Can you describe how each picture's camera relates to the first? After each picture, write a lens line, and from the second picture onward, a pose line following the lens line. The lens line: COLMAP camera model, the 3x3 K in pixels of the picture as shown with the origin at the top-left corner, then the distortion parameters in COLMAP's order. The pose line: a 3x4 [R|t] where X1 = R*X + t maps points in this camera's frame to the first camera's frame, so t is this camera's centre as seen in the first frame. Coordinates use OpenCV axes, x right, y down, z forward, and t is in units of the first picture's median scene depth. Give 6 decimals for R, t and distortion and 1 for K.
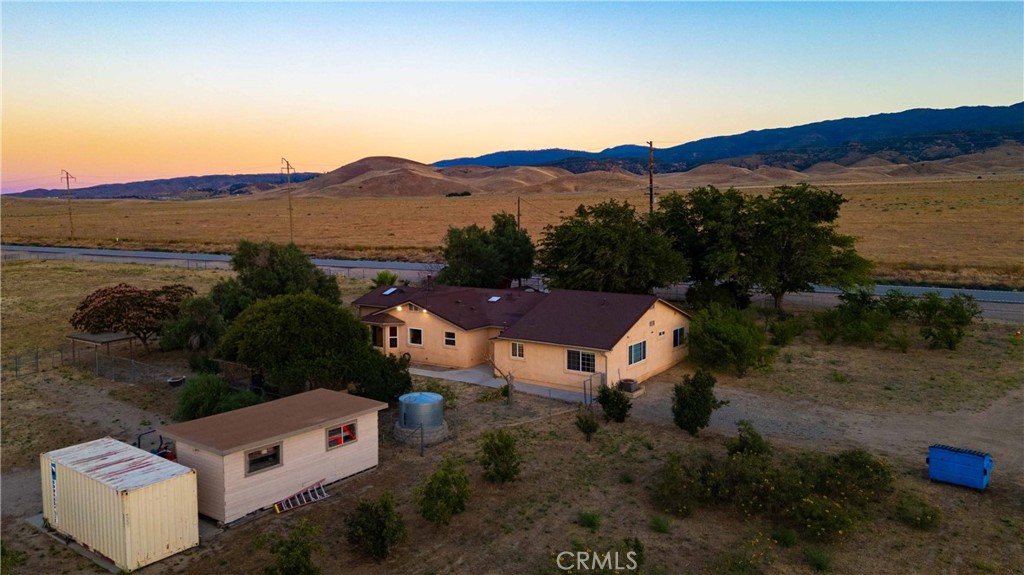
lens RADIAL K [[695.9, 0, 512.0], [0, 695.9, 287.5], [0, 0, 1]] dist [0.086981, -0.000081]
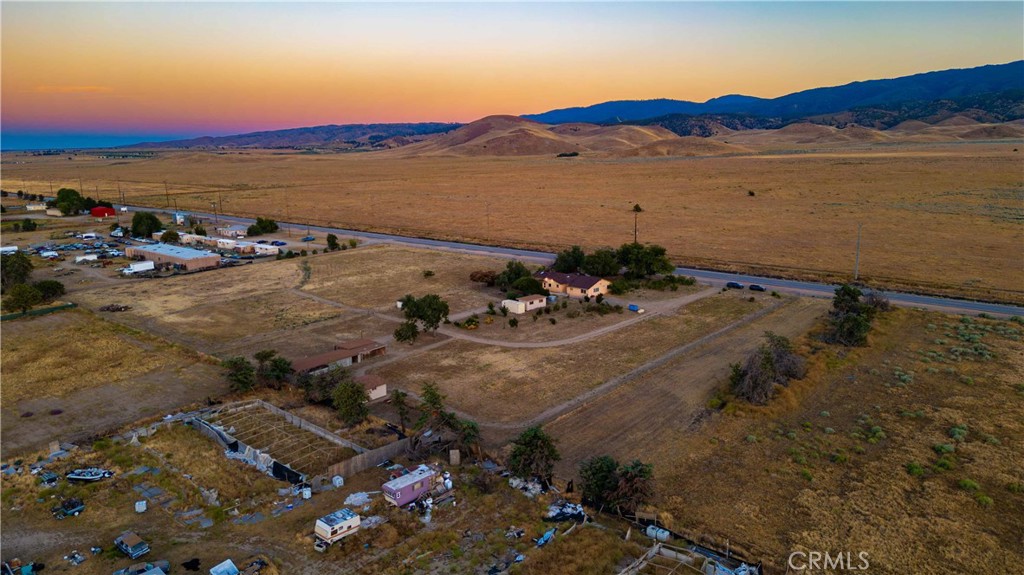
lens RADIAL K [[695.9, 0, 512.0], [0, 695.9, 287.5], [0, 0, 1]] dist [0.086981, -0.000081]
pose [[0.987745, 0.024621, -0.154122, 0.017896], [-0.010603, 0.995783, 0.091121, -0.018427], [0.155715, -0.088371, 0.983841, -0.198067]]
